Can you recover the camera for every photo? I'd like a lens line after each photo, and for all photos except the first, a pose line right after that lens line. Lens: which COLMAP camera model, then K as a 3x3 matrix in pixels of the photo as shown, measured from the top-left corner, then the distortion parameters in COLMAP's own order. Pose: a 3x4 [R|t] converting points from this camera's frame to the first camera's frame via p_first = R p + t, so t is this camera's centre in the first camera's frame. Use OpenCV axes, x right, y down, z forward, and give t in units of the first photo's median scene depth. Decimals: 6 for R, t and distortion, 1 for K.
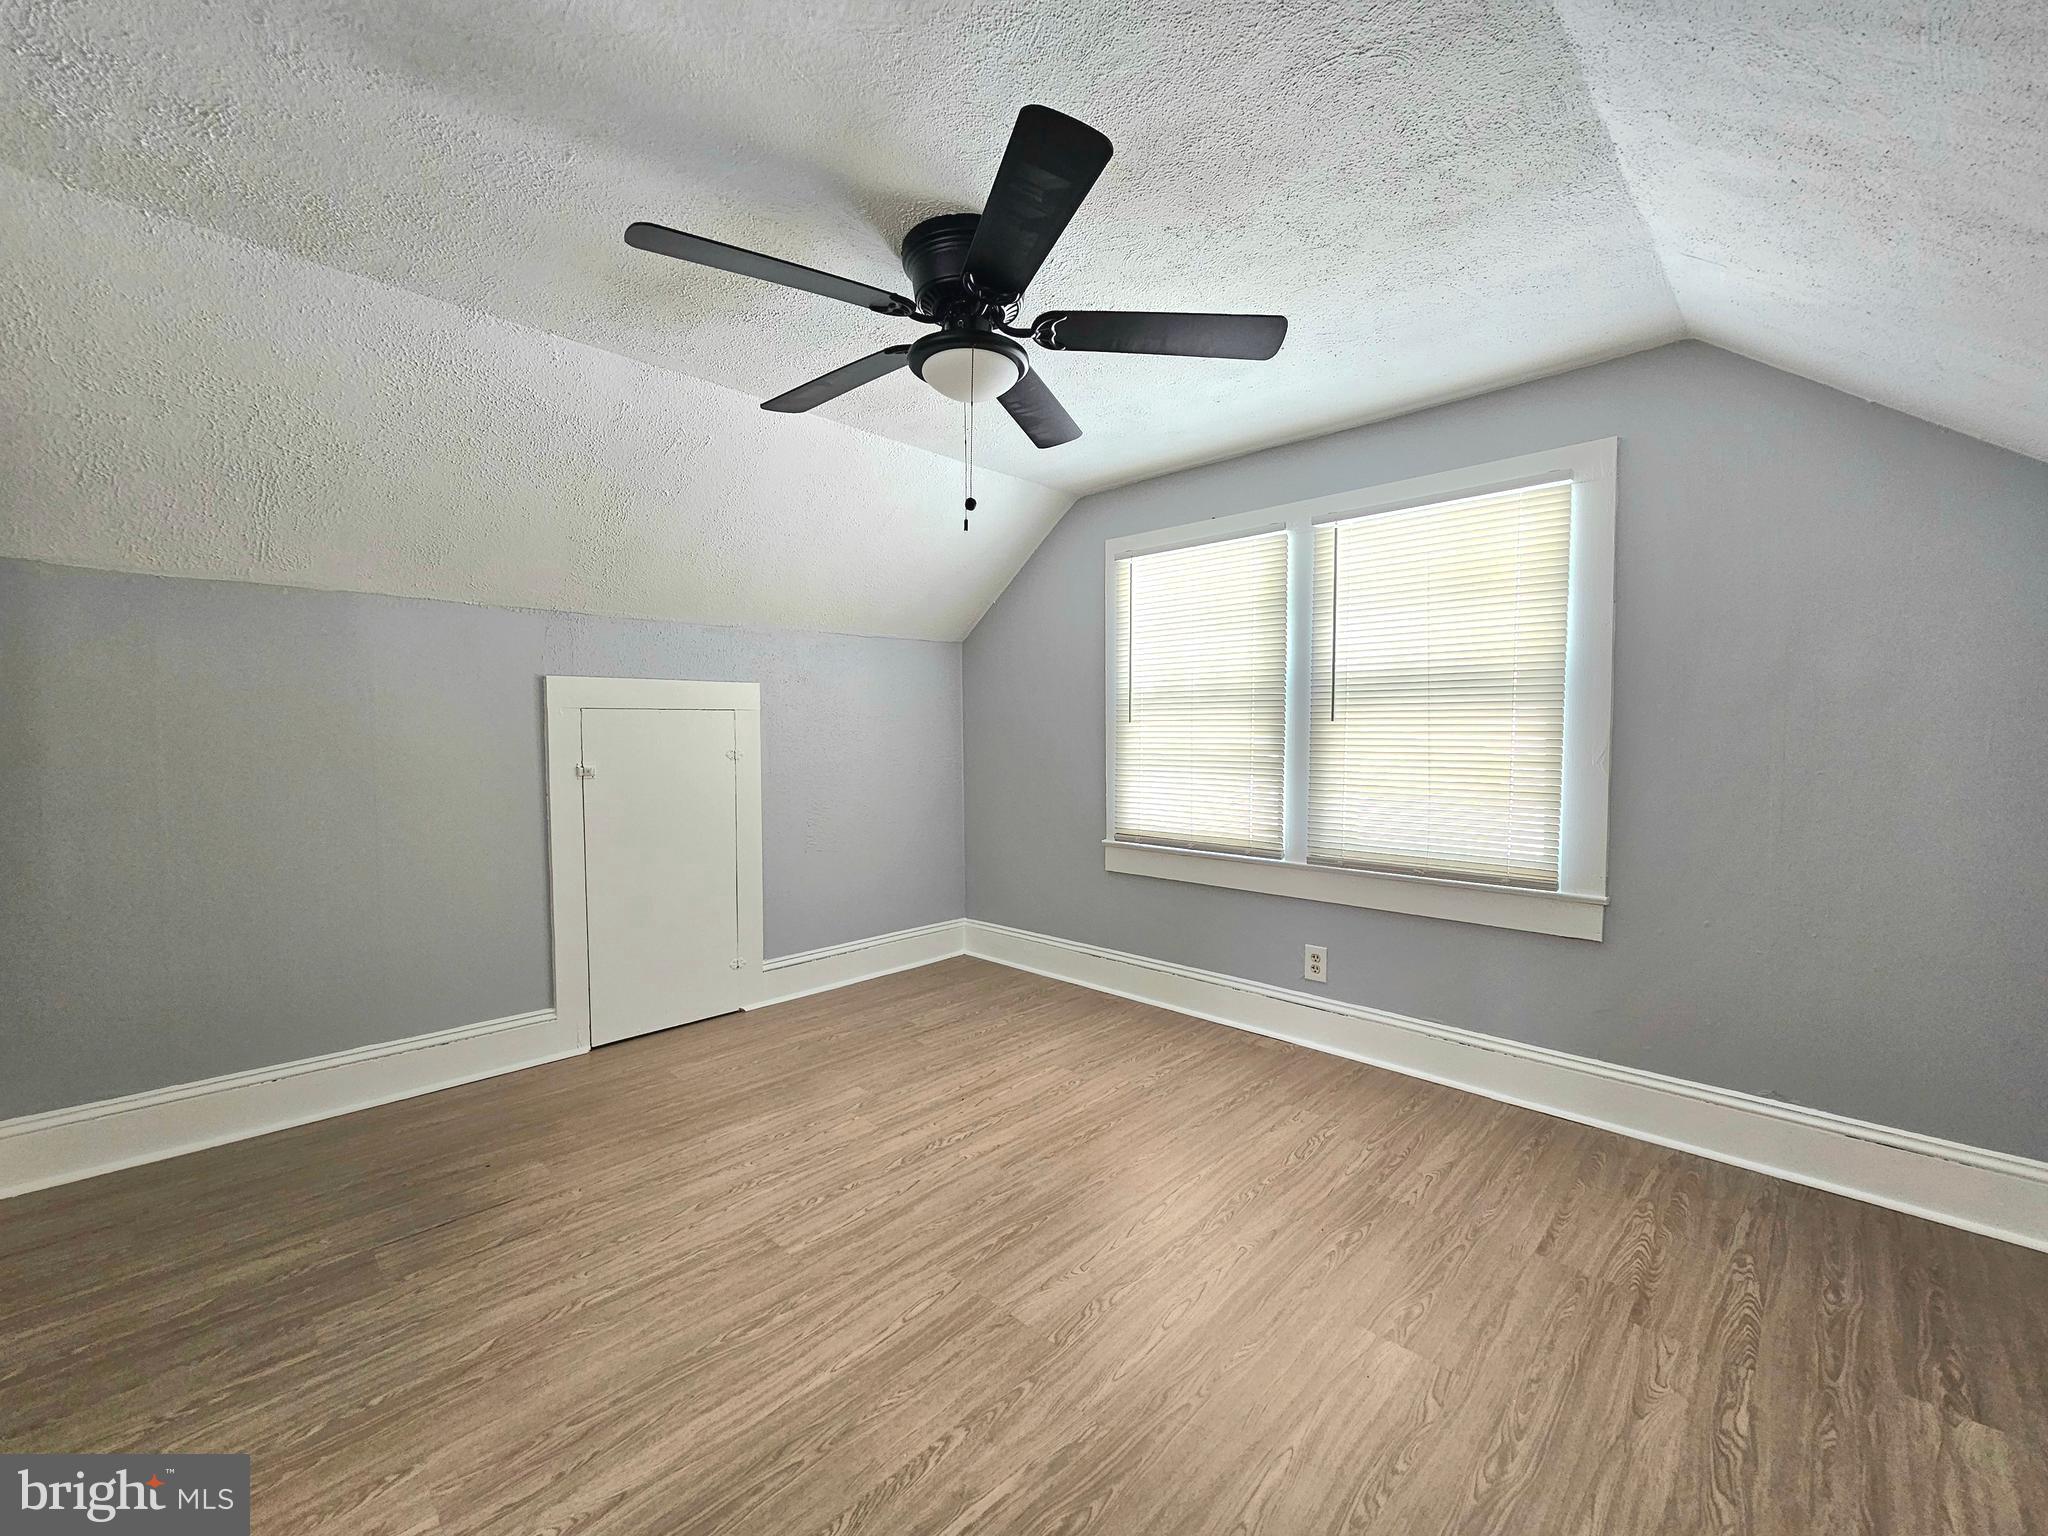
lens RADIAL K [[843.4, 0, 1028.0], [0, 843.4, 775.5], [0, 0, 1]] dist [0.002518, 0.000279]
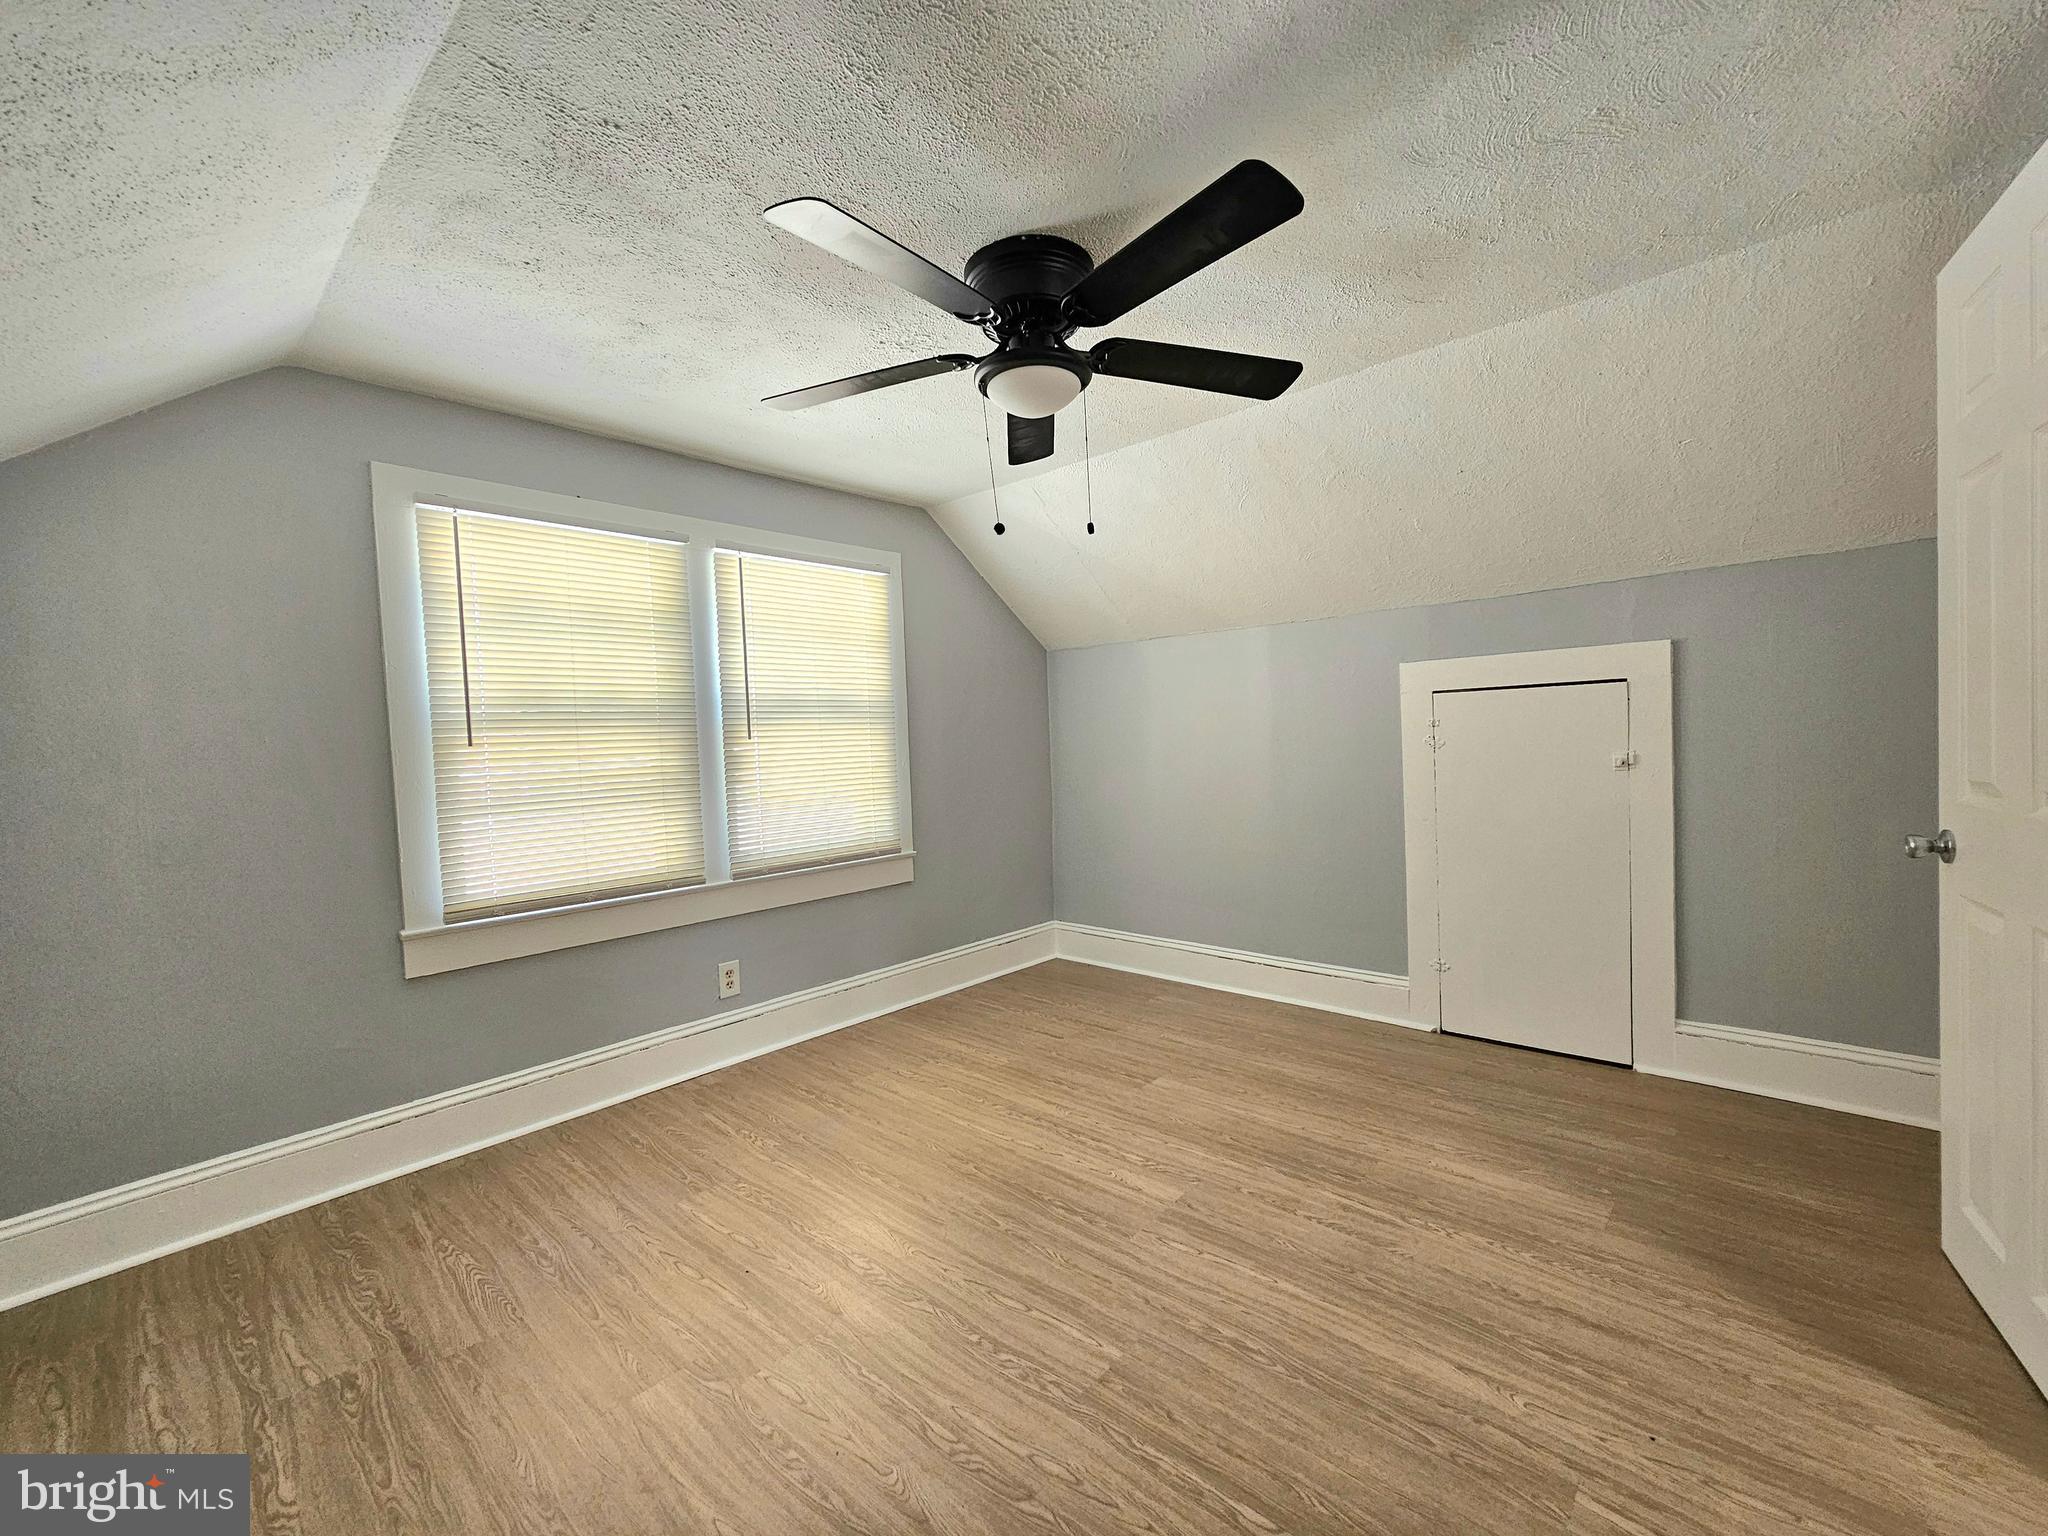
lens RADIAL K [[836.6, 0, 1028.8], [0, 836.6, 774.6], [0, 0, 1]] dist [-0.000080, 0.003331]
pose [[-0.026718, -0.041840, 0.998767, -1.072600], [0.088939, 0.995062, 0.044064, -0.055407], [-0.995679, 0.090006, -0.022865, 1.040507]]
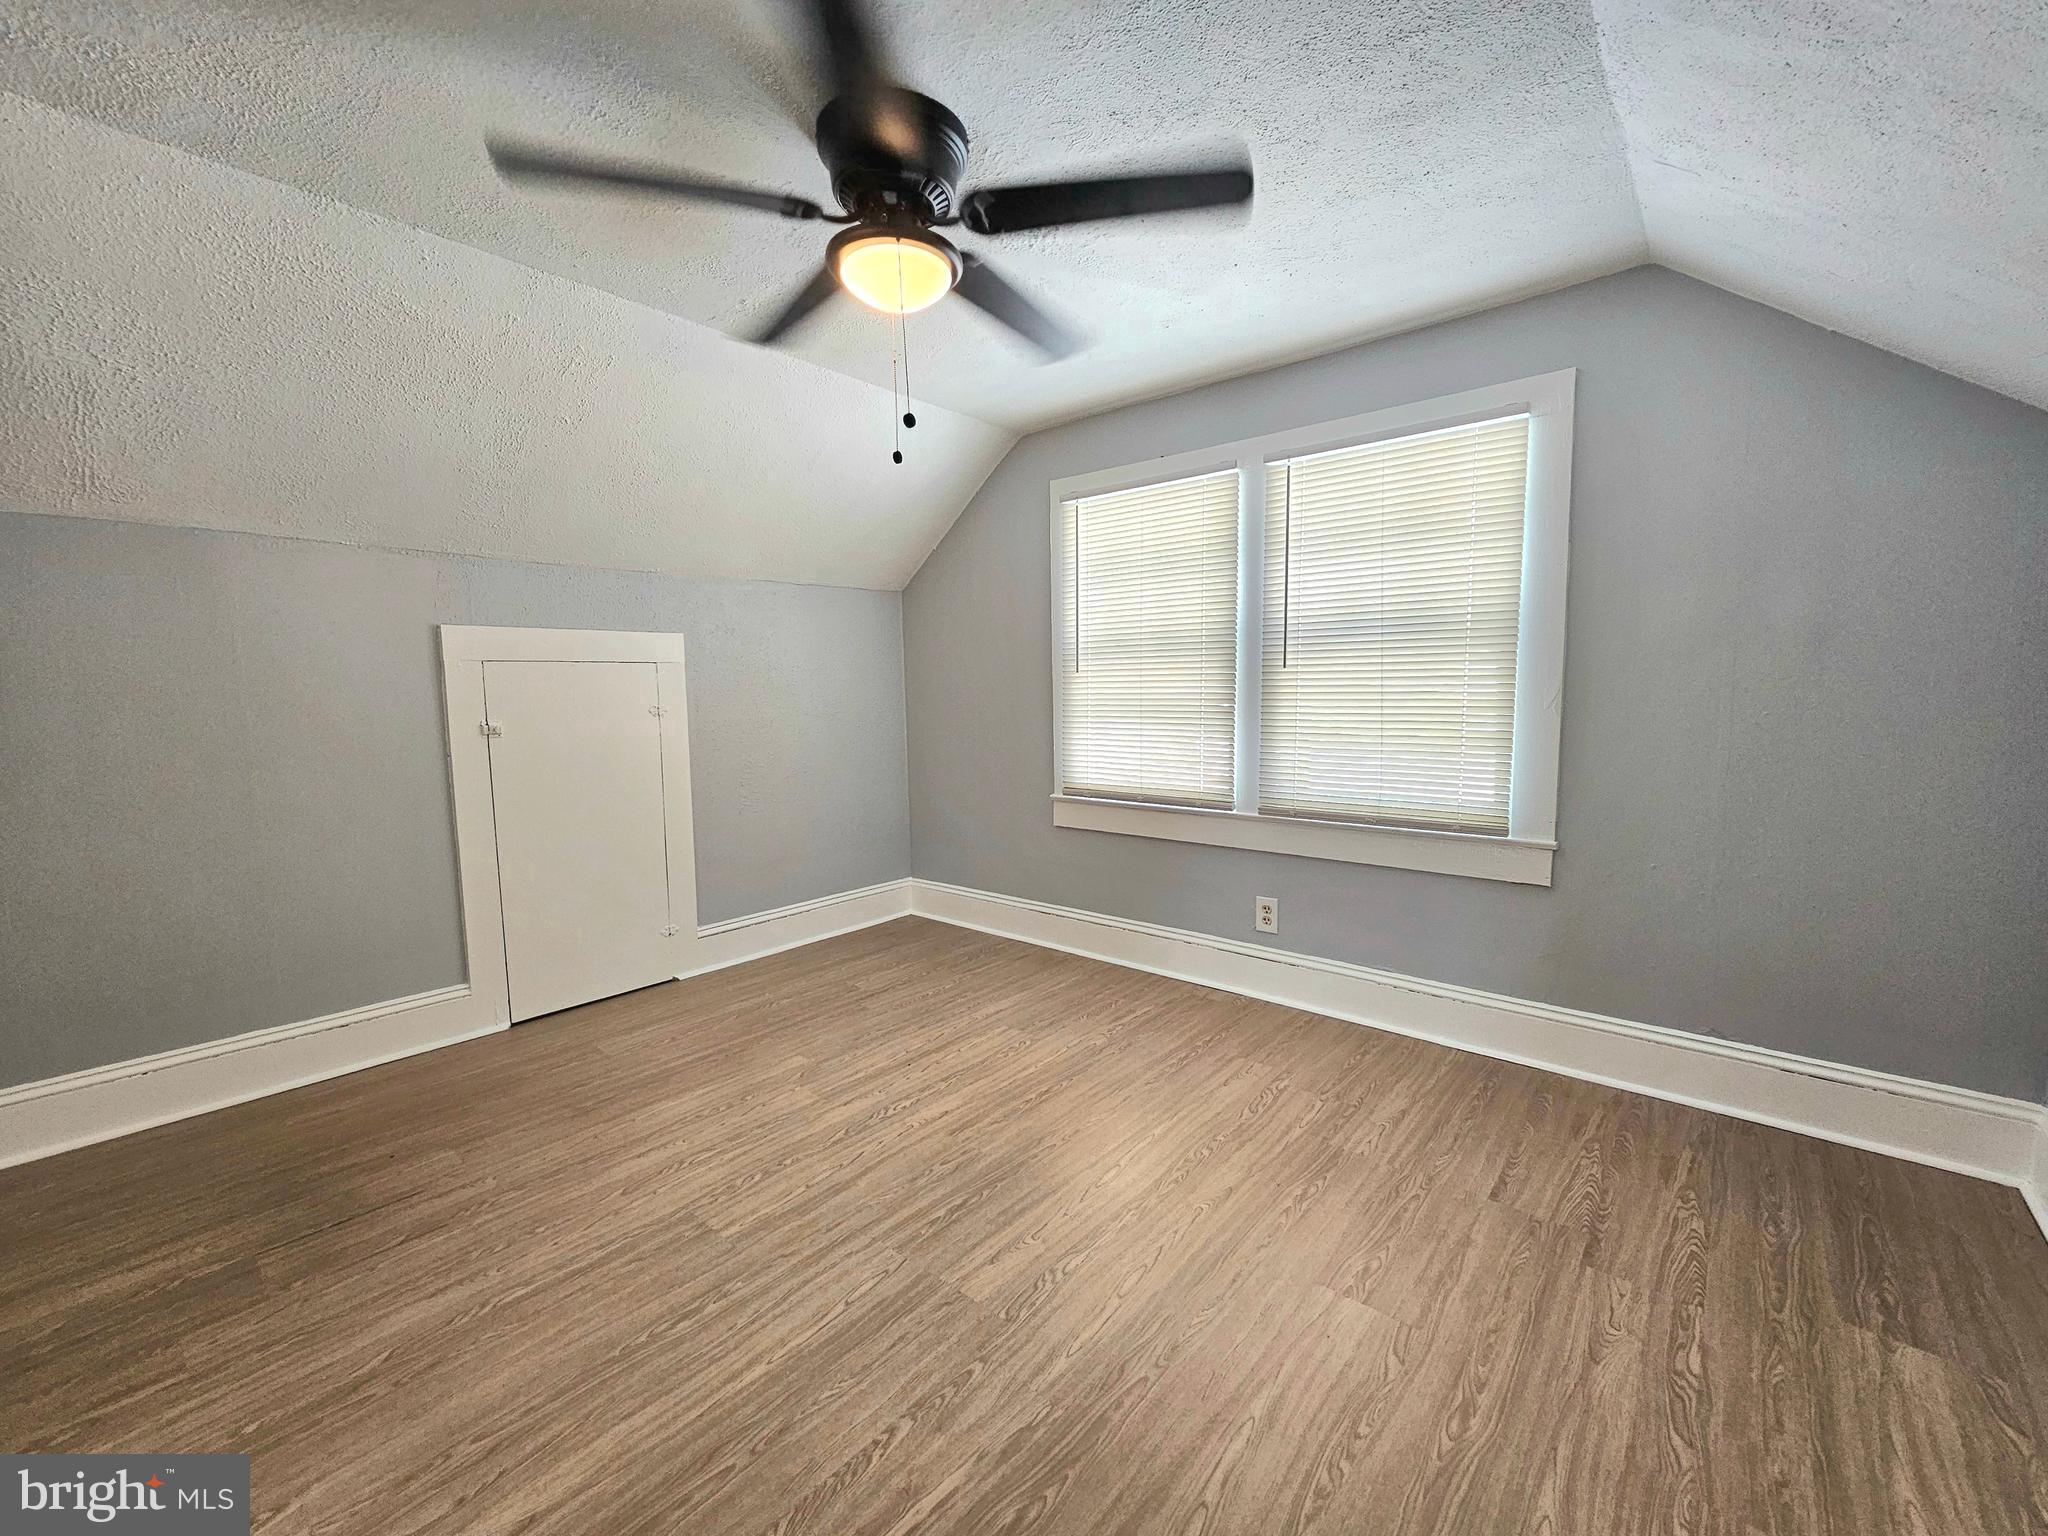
lens RADIAL K [[840.1, 0, 1026.9], [0, 840.1, 774.4], [0, 0, 1]] dist [-0.001618, 0.003575]
pose [[0.998117, -0.016308, 0.059126, 0.007678], [0.013432, 0.998723, 0.048712, 0.010346], [-0.059845, -0.047826, 0.997061, 0.069536]]
